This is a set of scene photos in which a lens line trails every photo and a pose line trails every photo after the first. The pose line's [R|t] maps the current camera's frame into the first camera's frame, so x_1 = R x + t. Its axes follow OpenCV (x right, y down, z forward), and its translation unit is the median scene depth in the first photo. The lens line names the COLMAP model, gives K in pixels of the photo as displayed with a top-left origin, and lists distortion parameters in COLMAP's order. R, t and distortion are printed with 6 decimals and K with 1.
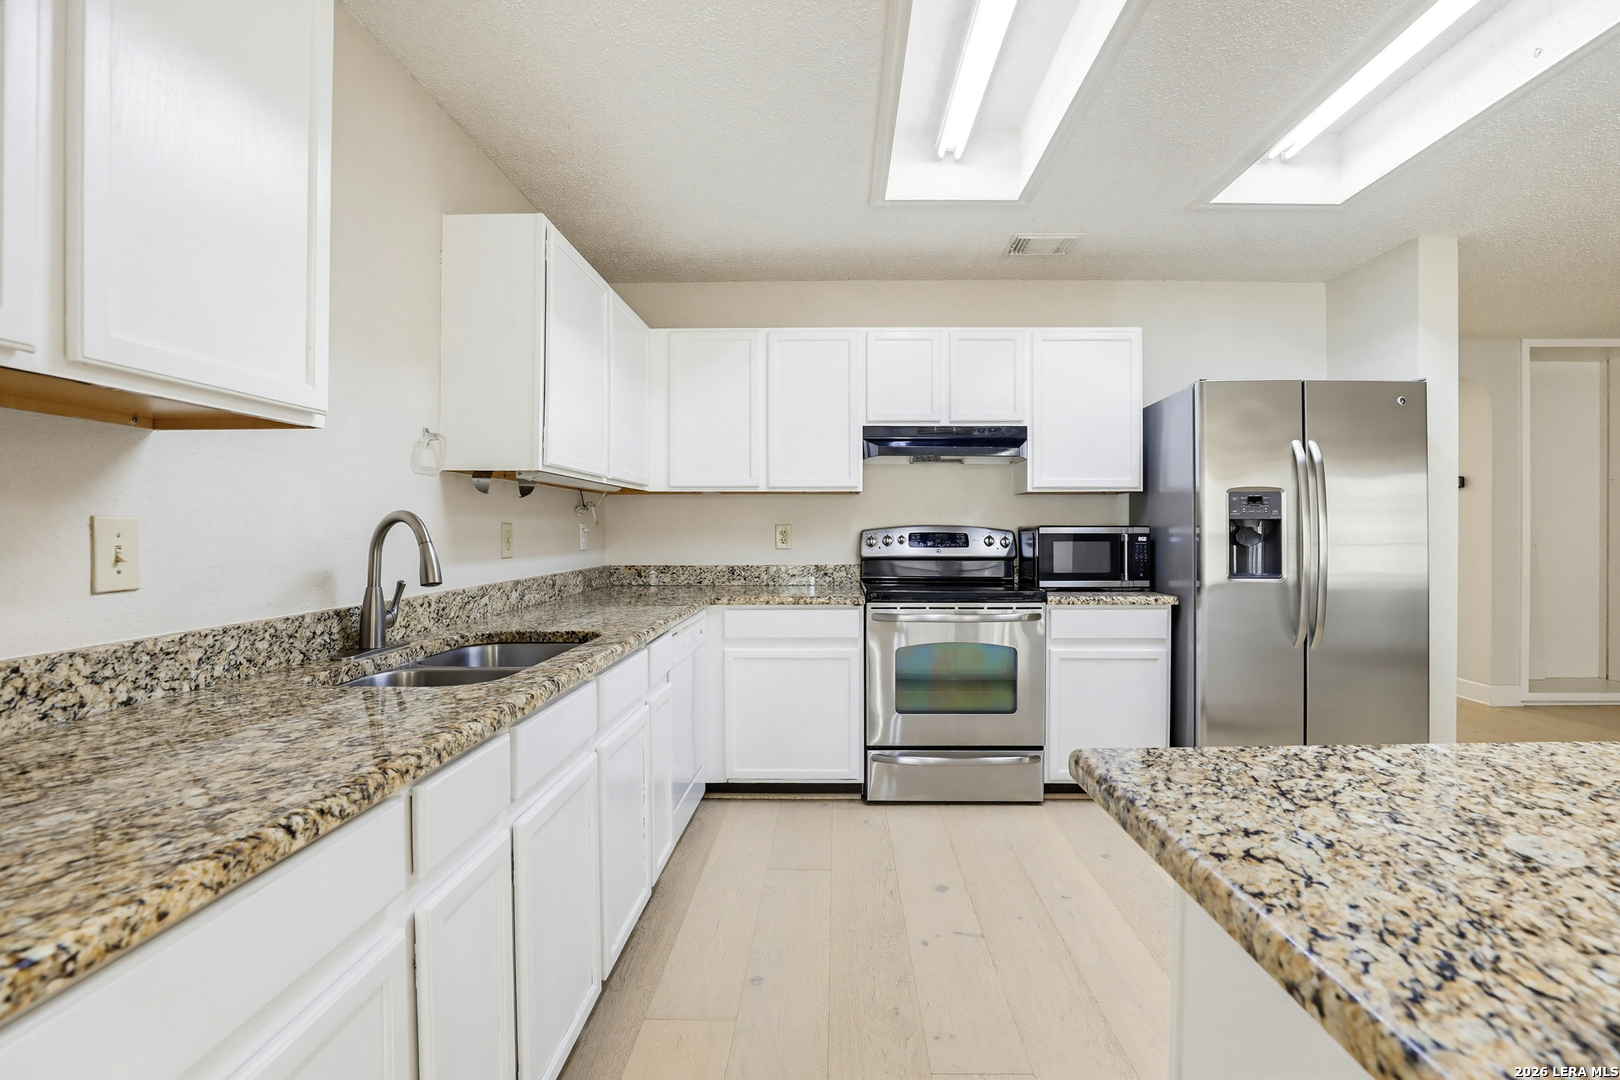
lens RADIAL K [[746.0, 0, 825.5], [0, 746.0, 529.7], [0, 0, 1]] dist [-0.041285, 0.015194]
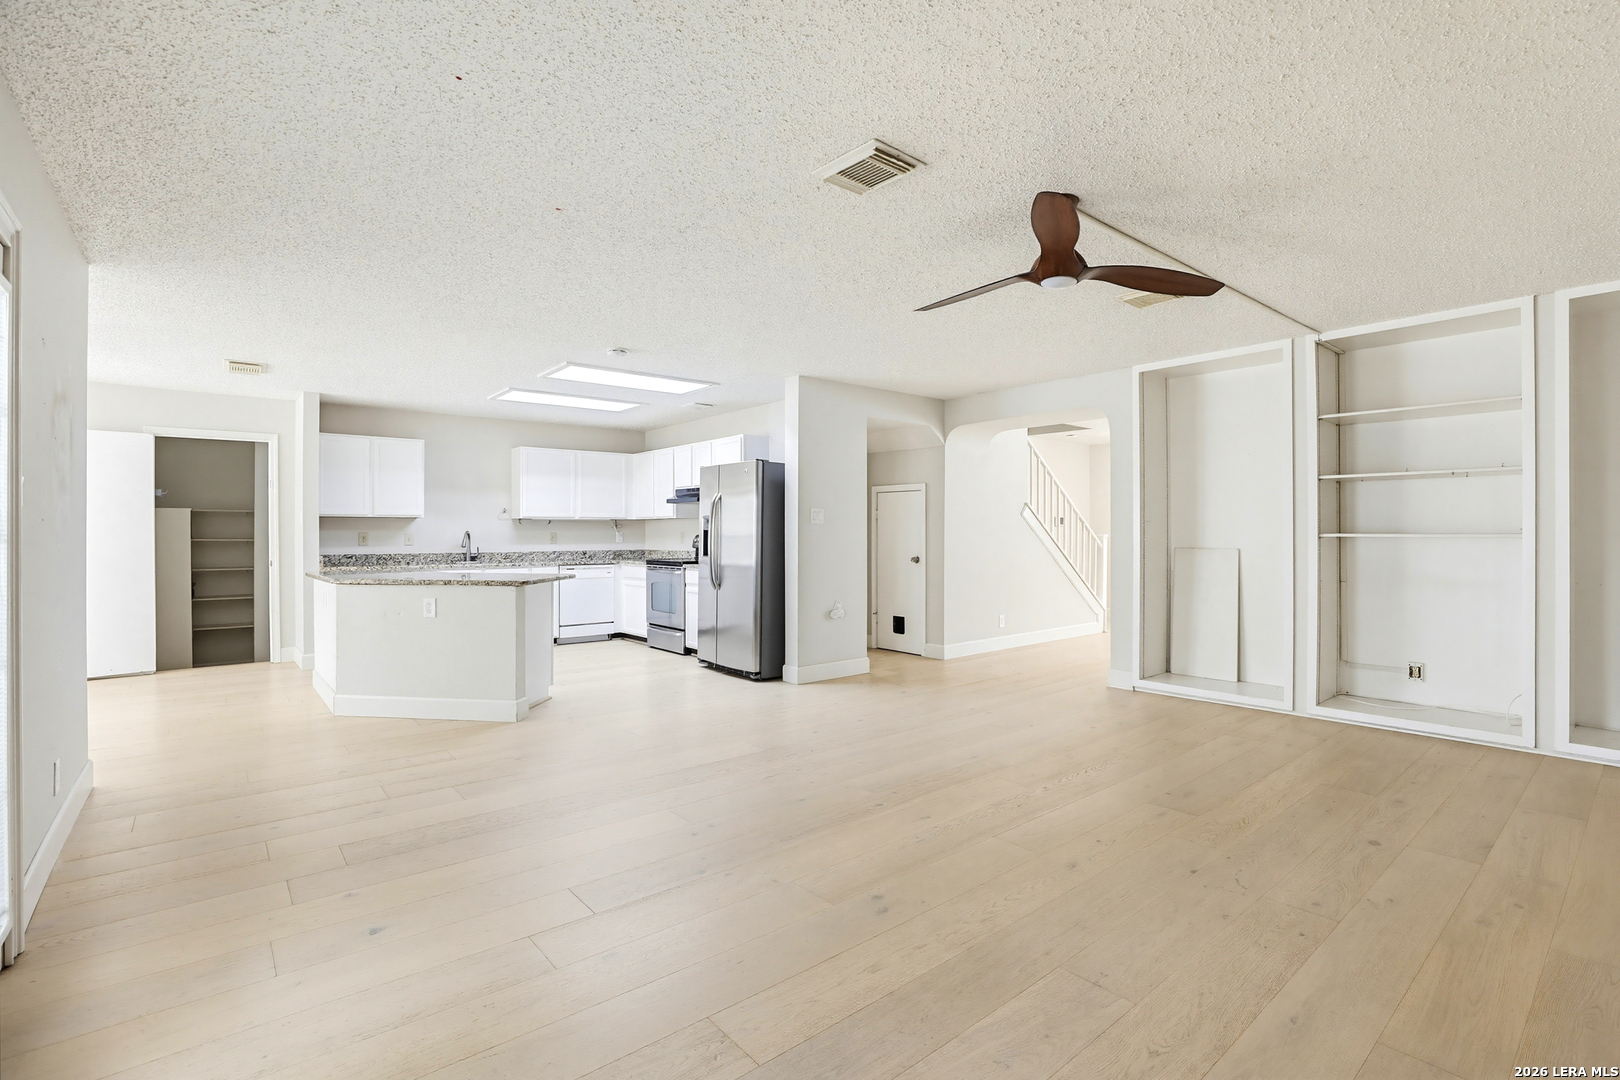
lens RADIAL K [[746.0, 0, 825.5], [0, 746.0, 529.7], [0, 0, 1]] dist [-0.041285, 0.015194]
pose [[0.654717, -0.004191, -0.755863, 2.296779], [0.001258, 0.999989, -0.004455, -0.006196], [0.755873, 0.001966, 0.654715, -0.167037]]
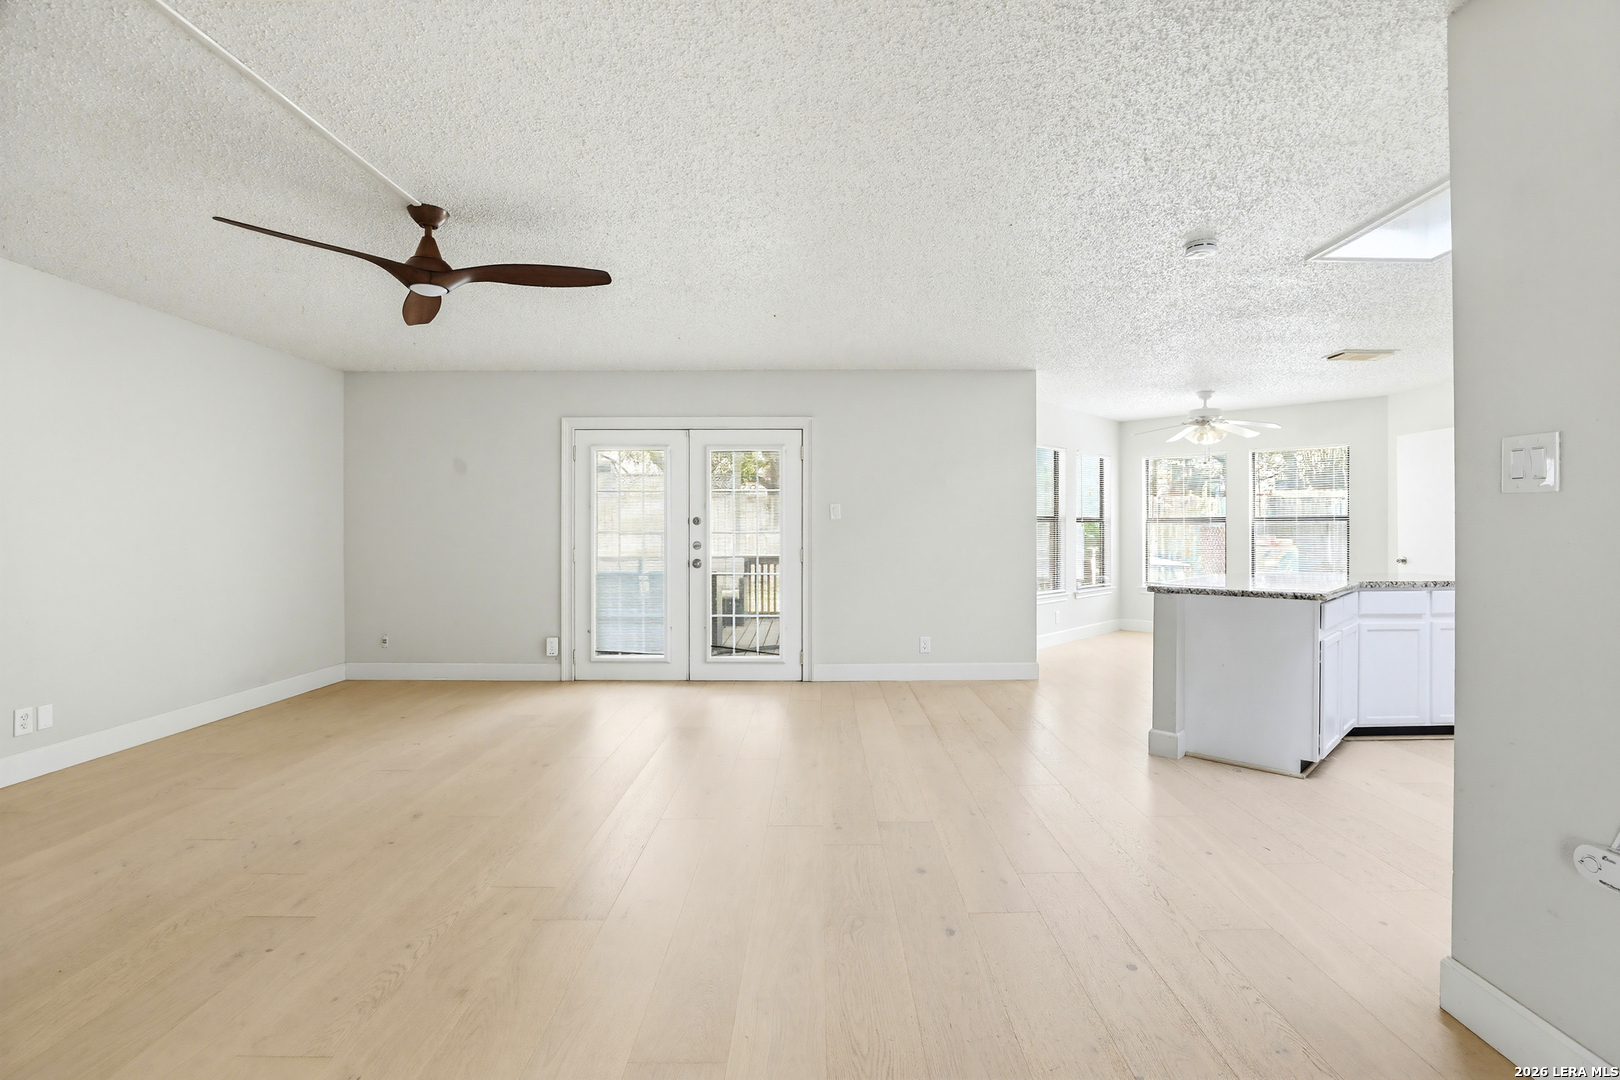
lens RADIAL K [[746.0, 0, 825.5], [0, 746.0, 529.7], [0, 0, 1]] dist [-0.041285, 0.015194]
pose [[-0.999747, 0.002192, -0.022388, 1.347746], [0.002192, 0.999998, 0.000017, -0.005456], [0.022388, -0.000032, -0.999749, 1.546000]]
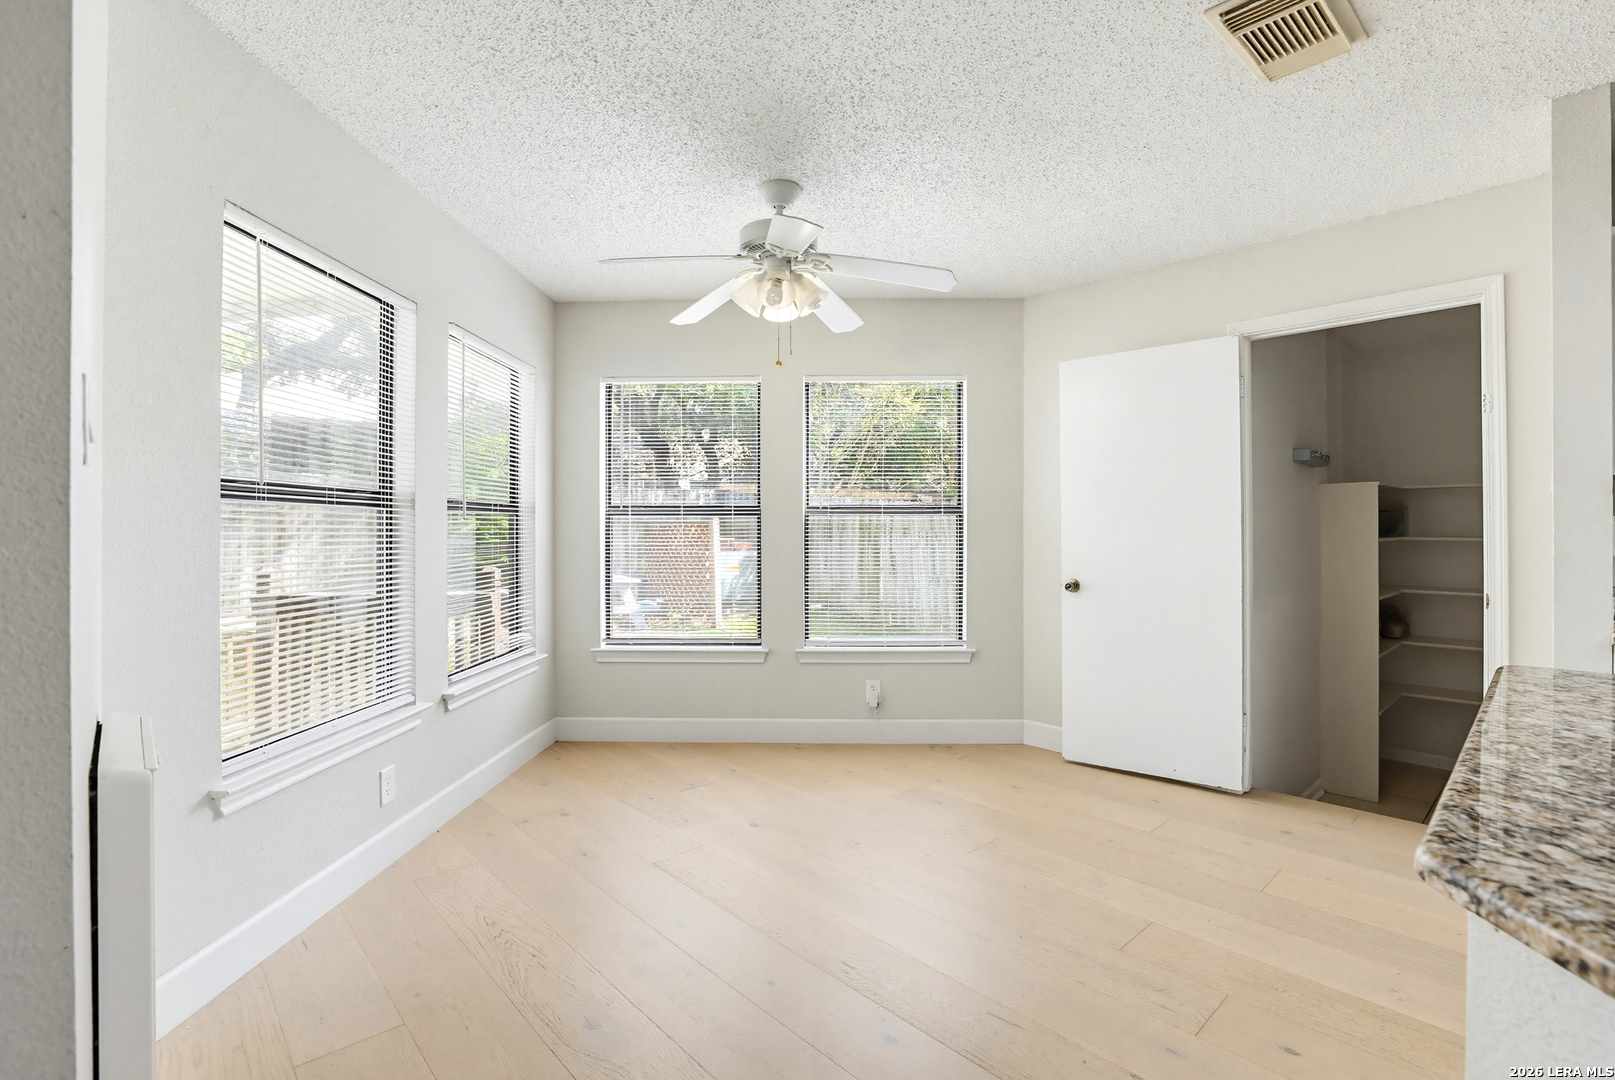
lens RADIAL K [[751.5, 0, 828.6], [0, 751.5, 530.8], [0, 0, 1]] dist [-0.040253, -0.000021]
pose [[-0.712013, 0.005059, -0.702148, 0.762537], [-0.000044, 0.999974, 0.007249, -0.009989], [0.702166, 0.005193, -0.711994, 0.074099]]
